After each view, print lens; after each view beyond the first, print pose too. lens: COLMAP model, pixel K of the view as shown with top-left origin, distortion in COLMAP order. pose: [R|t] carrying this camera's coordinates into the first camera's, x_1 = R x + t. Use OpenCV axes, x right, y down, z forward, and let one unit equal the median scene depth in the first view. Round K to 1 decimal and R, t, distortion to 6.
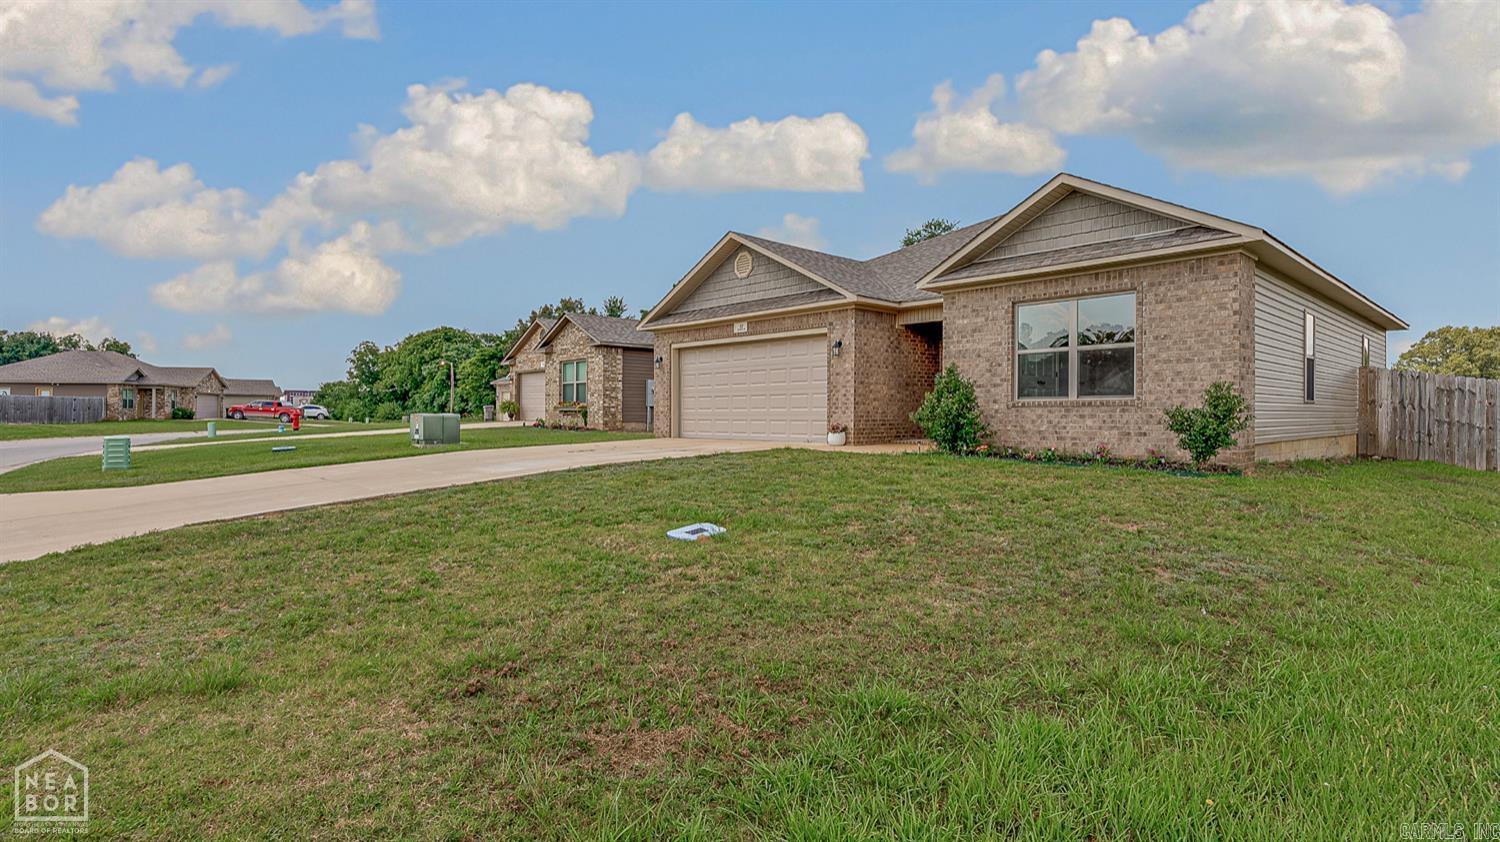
lens RADIAL K [[661.5, 0, 750.0], [0, 661.5, 421.0], [0, 0, 1]] dist [0.001506, 0.000261]
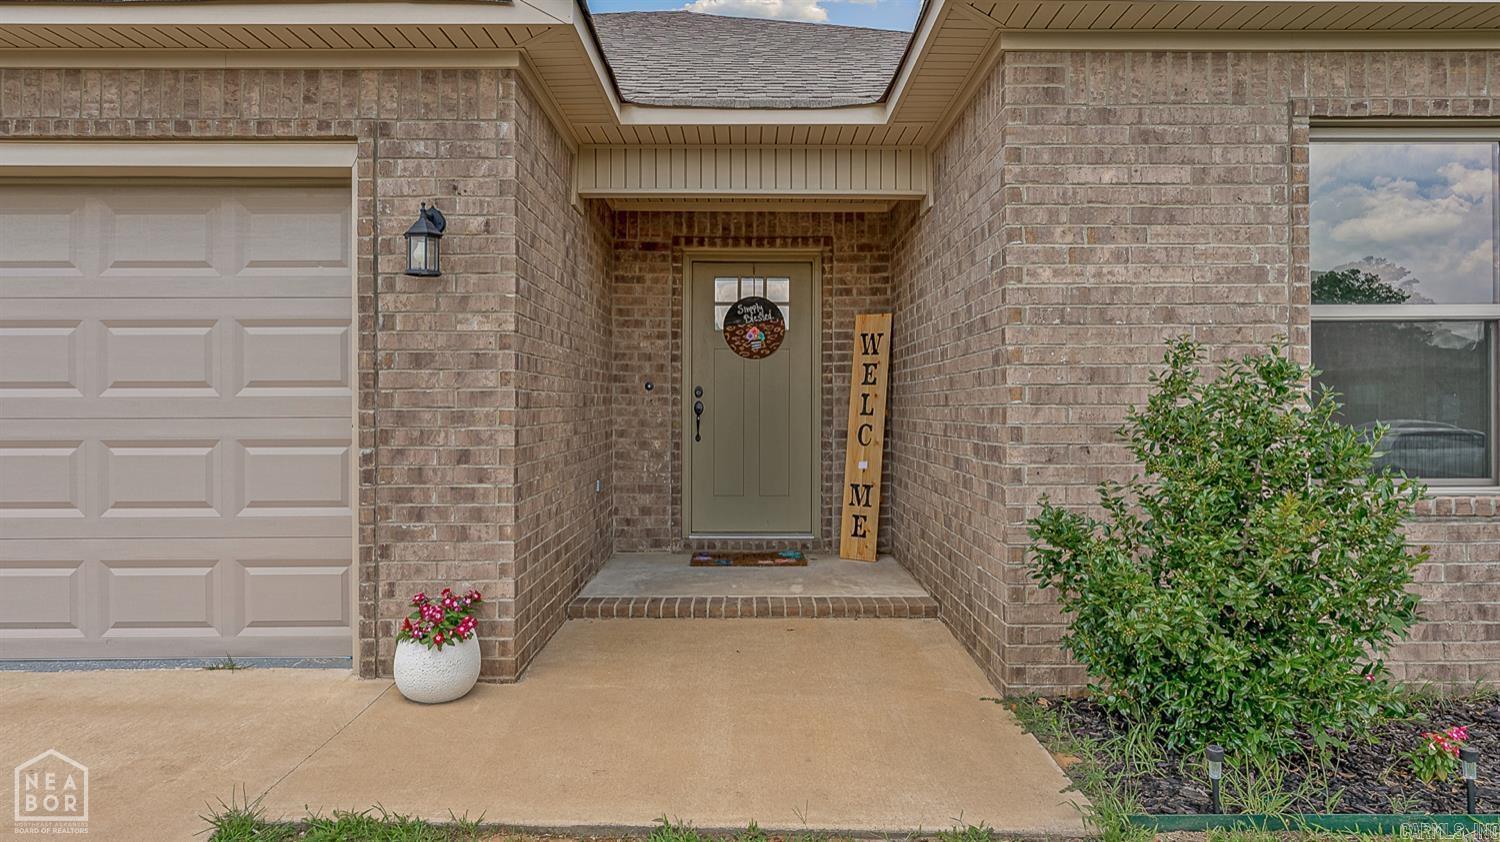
lens RADIAL K [[974.7, 0, 750.0], [0, 974.7, 421.0], [0, 0, 1]] dist [0.006212, 0.002466]
pose [[0.684914, -0.015313, 0.728463, -0.040428], [0.015781, 0.999856, 0.006181, -0.070033], [-0.728453, 0.007262, 0.685058, 0.952971]]
